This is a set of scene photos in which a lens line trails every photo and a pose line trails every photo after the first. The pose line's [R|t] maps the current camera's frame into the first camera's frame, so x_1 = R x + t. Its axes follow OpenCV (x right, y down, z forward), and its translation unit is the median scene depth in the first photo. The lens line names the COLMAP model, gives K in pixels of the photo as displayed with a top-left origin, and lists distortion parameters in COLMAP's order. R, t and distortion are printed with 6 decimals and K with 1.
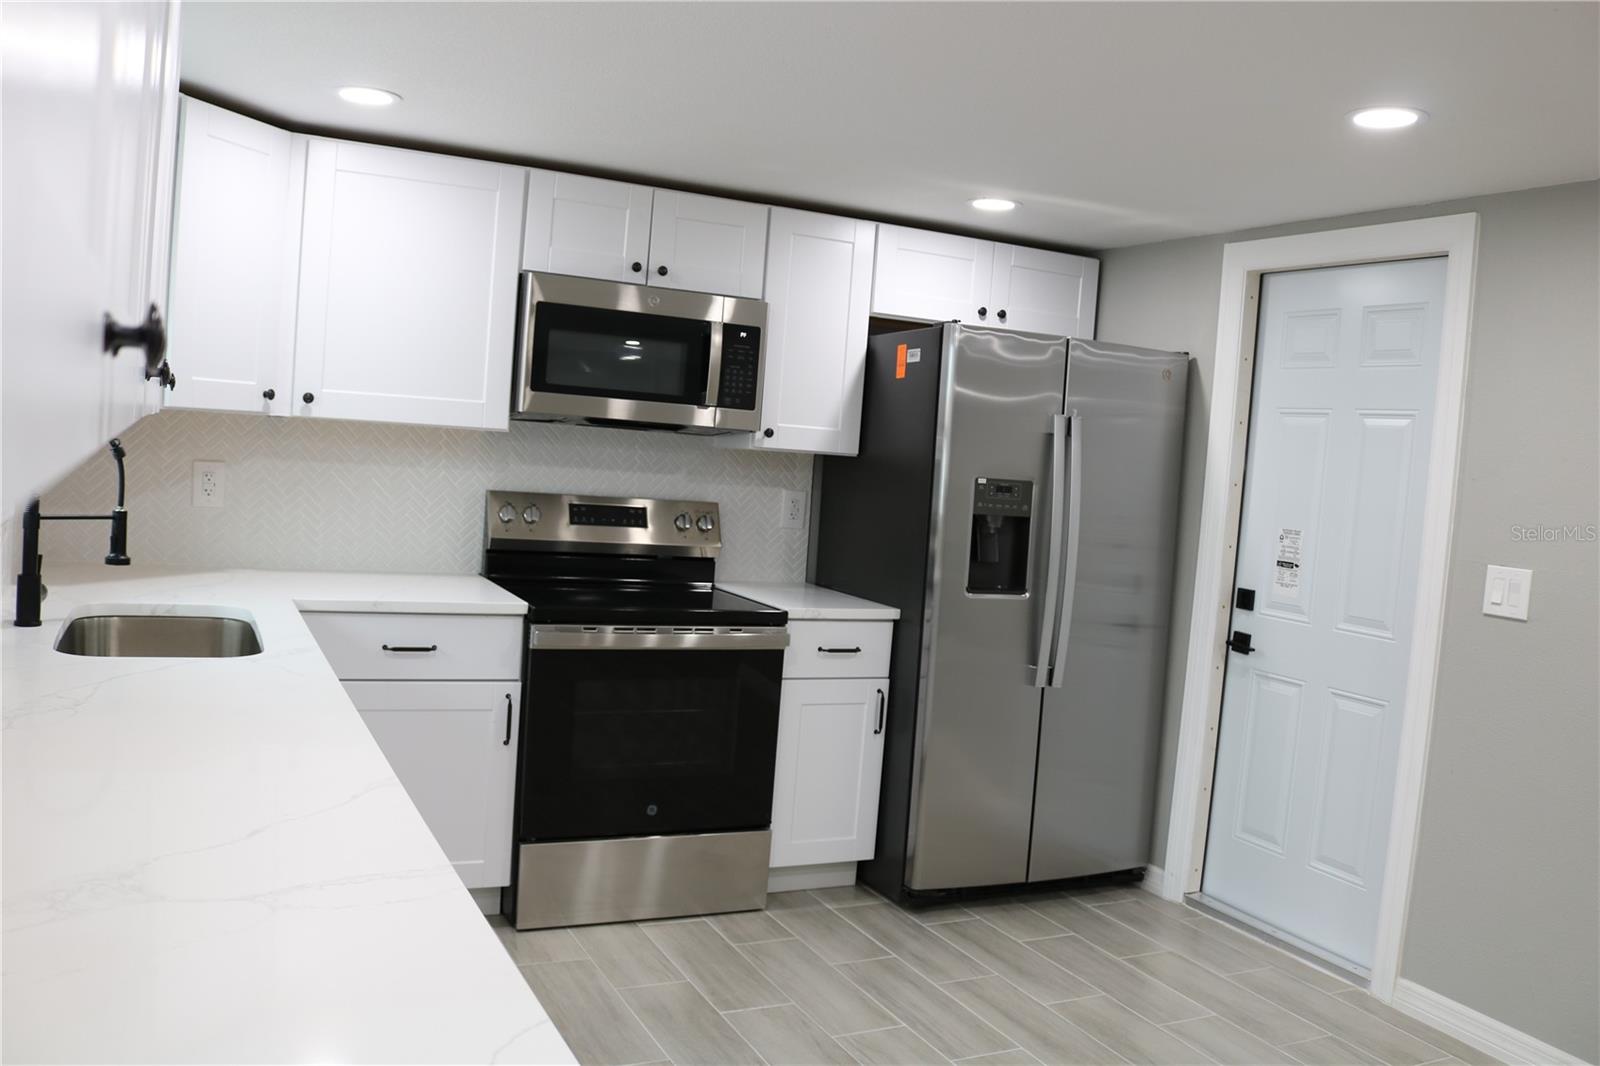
lens RADIAL K [[1321.6, 0, 790.0], [0, 1321.6, 528.3], [0, 0, 1]] dist [-0.139471, 0.121839]
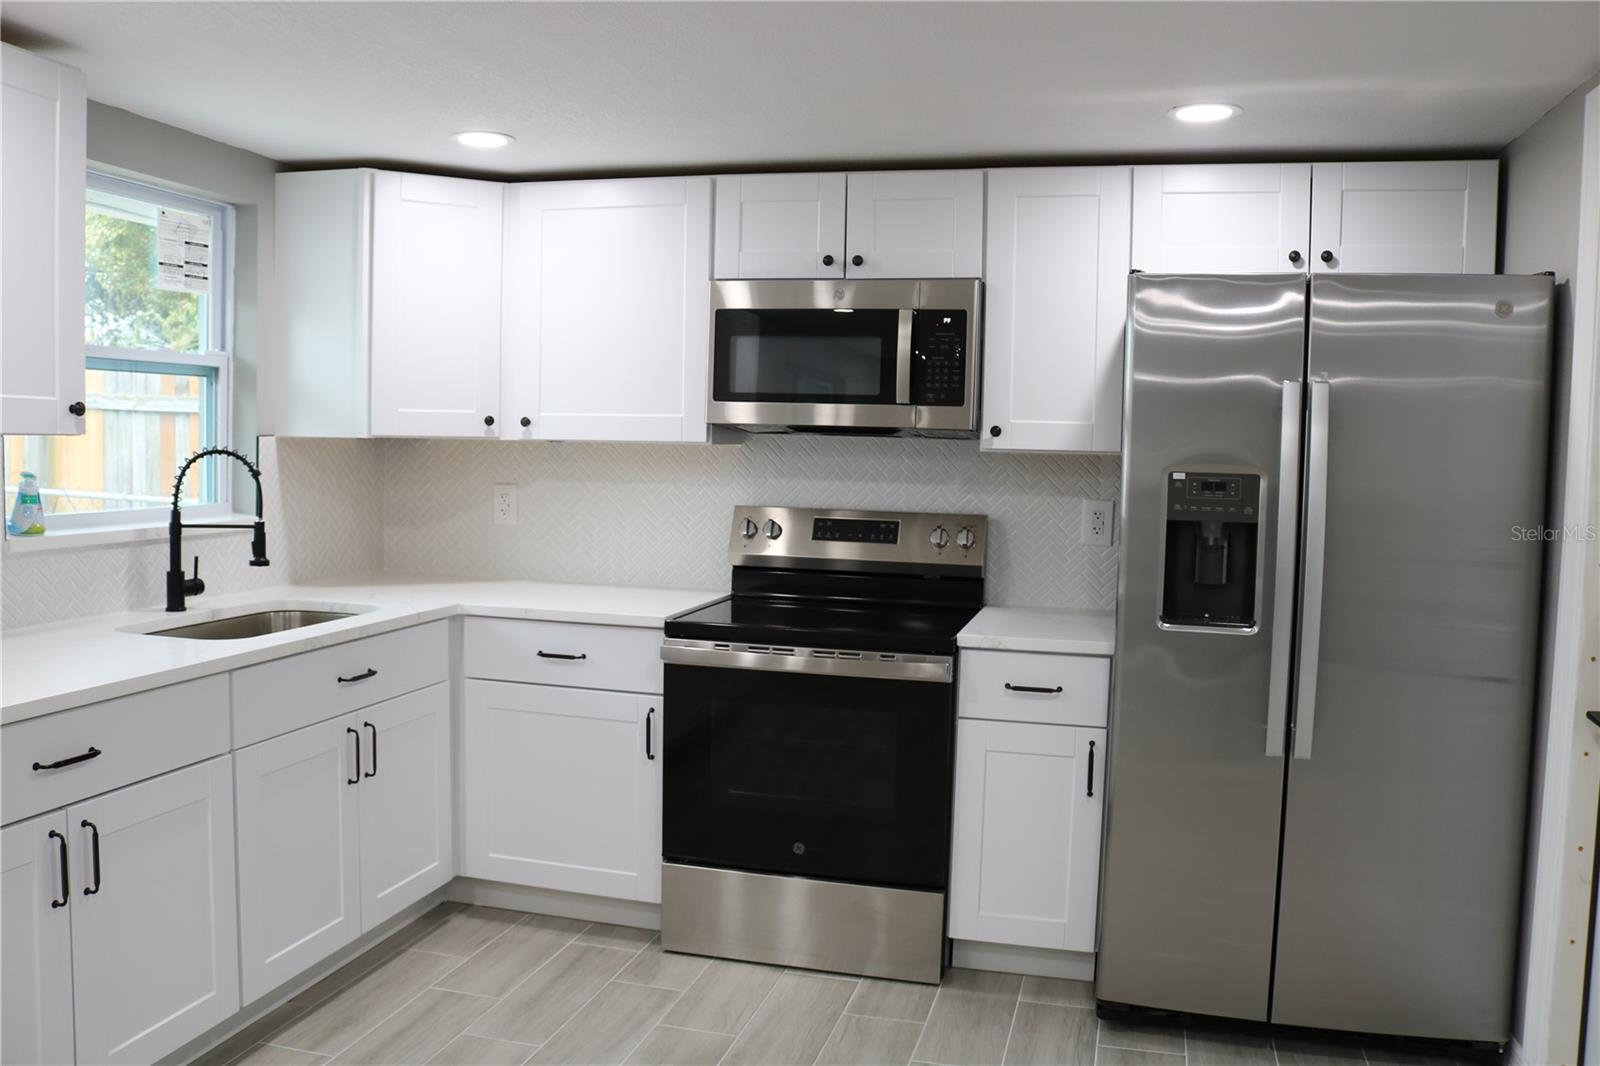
lens RADIAL K [[1321.6, 0, 800.4], [0, 1321.6, 535.9], [0, 0, 1]] dist [-0.139471, 0.121839]
pose [[0.761058, -0.011168, -0.648588, 0.465823], [-0.007364, 0.999639, -0.025854, 0.019641], [0.648642, 0.024452, 0.760700, 0.284372]]
